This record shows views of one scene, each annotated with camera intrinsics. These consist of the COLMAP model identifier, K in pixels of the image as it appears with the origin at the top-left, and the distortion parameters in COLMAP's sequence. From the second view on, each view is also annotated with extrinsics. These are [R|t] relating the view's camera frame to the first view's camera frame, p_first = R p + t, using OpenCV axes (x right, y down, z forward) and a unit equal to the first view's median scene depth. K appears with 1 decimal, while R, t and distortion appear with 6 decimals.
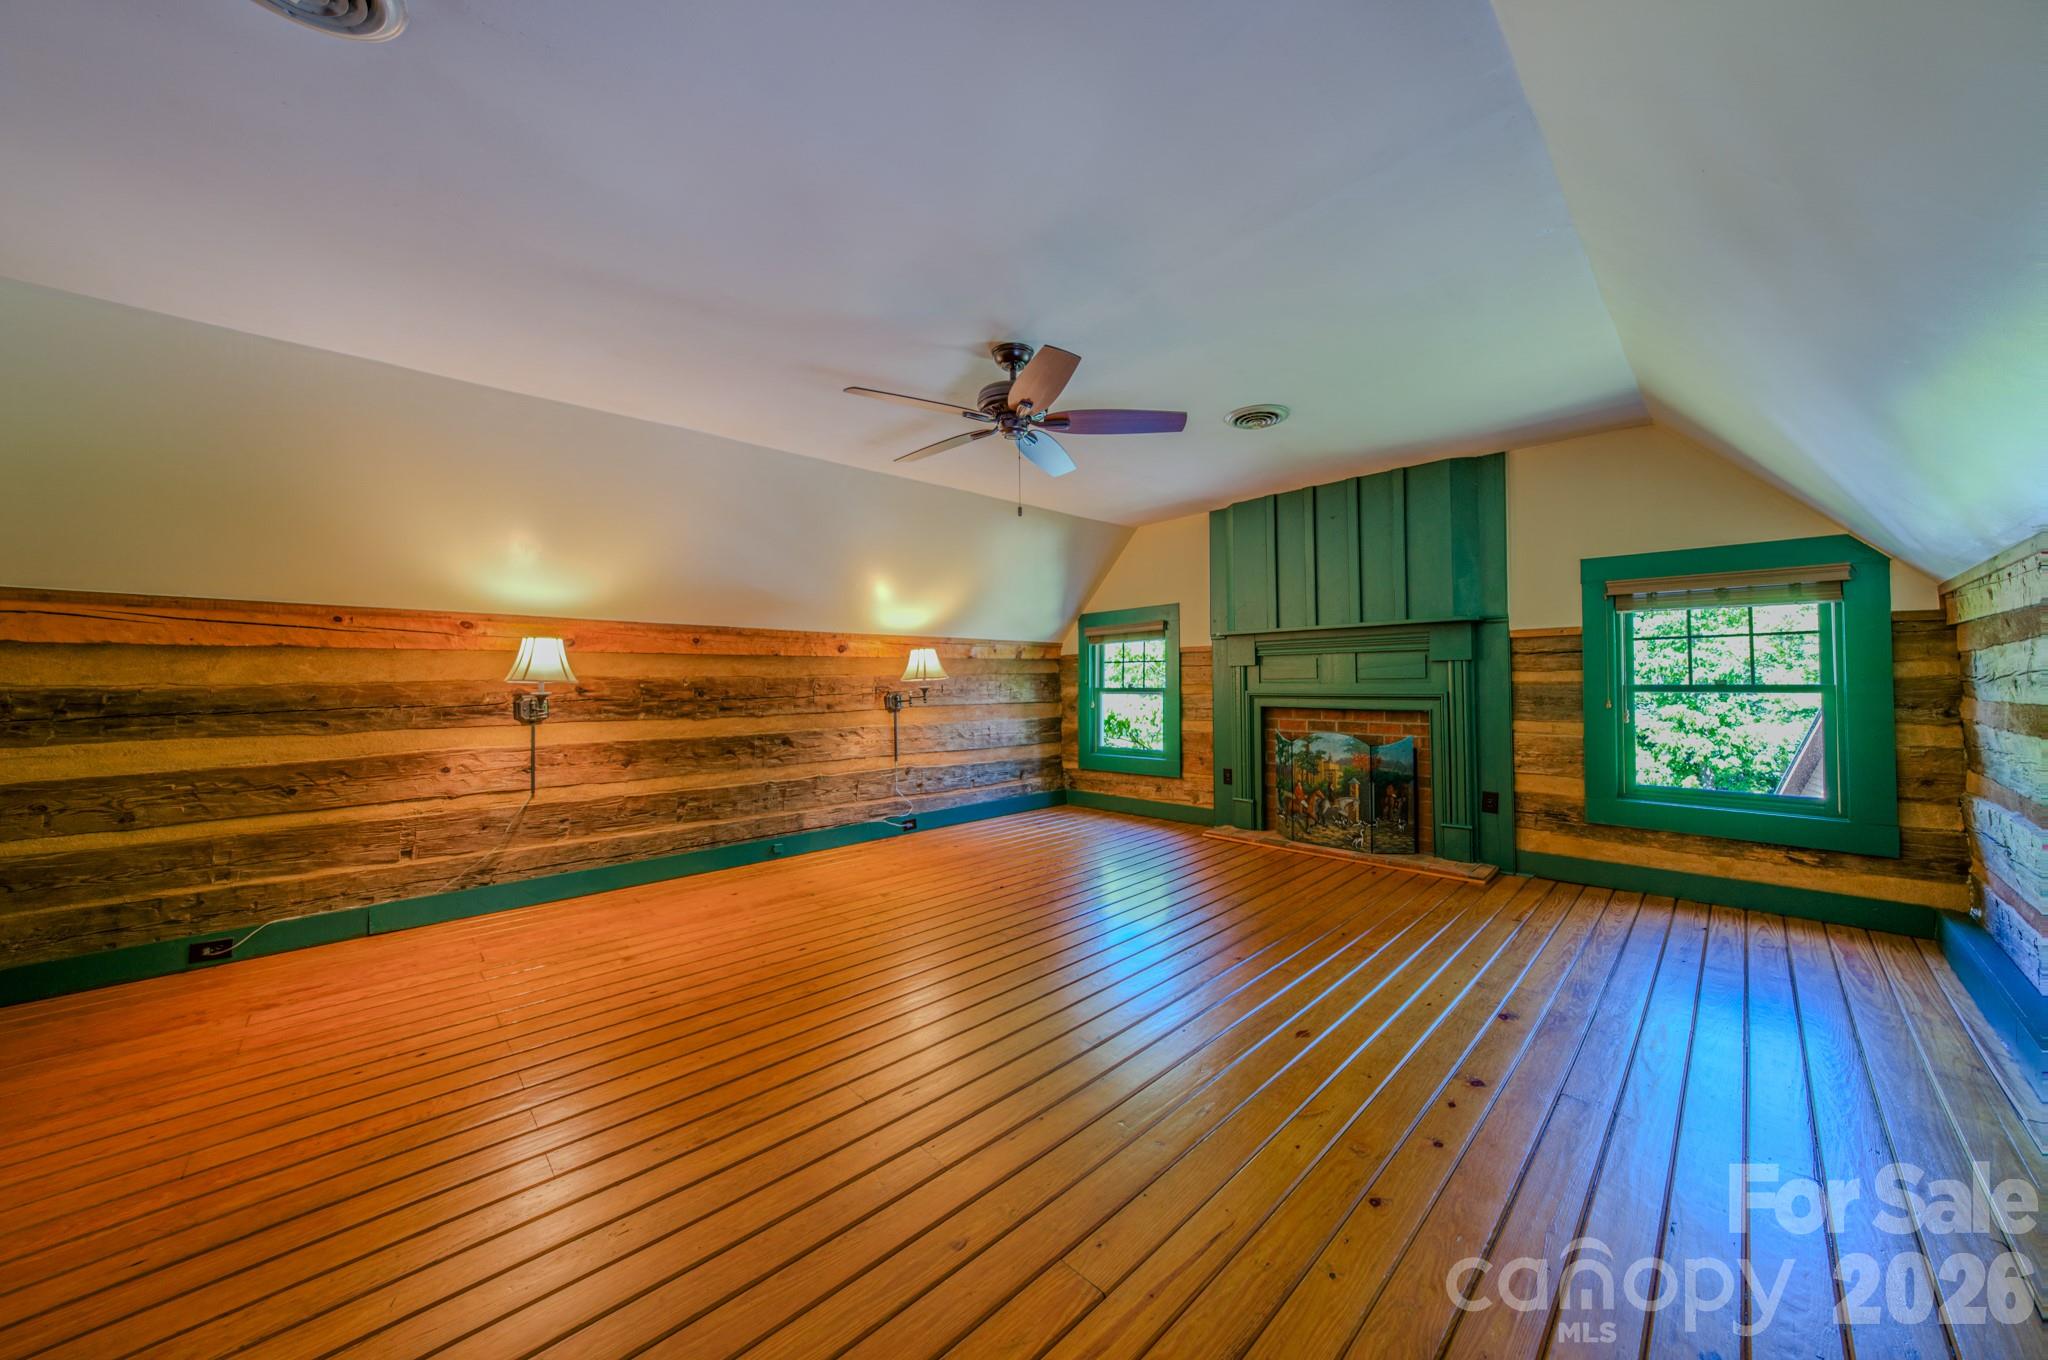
lens RADIAL K [[711.0, 0, 1025.5], [0, 711.0, 674.8], [0, 0, 1]] dist [-0.028918, 0.006484]
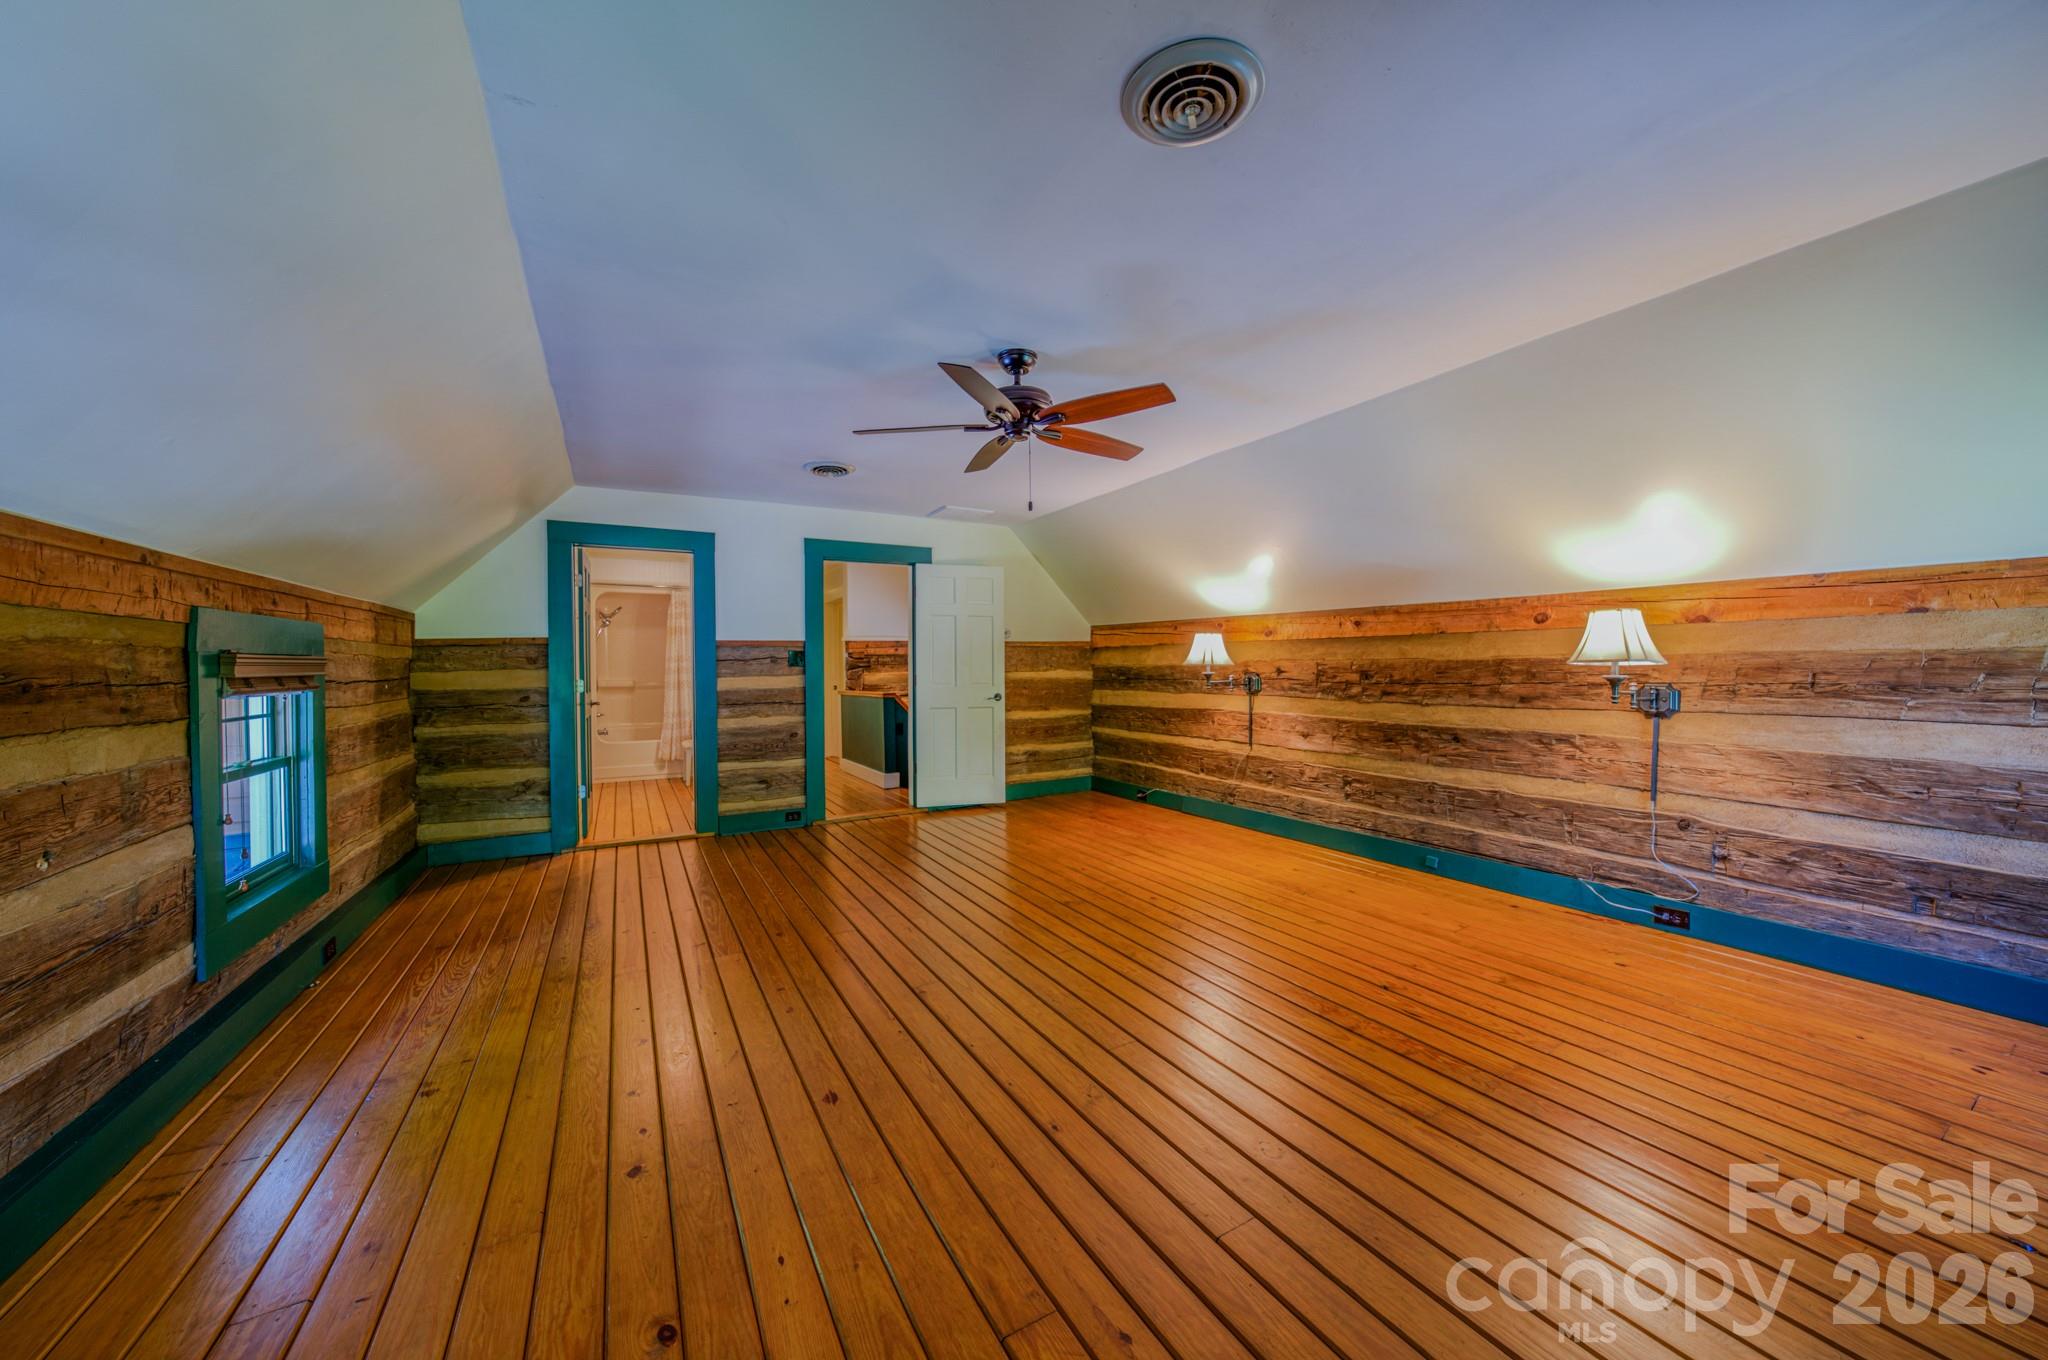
lens RADIAL K [[711.0, 0, 1025.5], [0, 711.0, 674.8], [0, 0, 1]] dist [-0.028918, 0.006484]
pose [[-0.248015, 0.024635, -0.968443, 0.637832], [0.016655, 0.999637, 0.021163, -0.004676], [0.968613, -0.010881, -0.248335, 0.812865]]
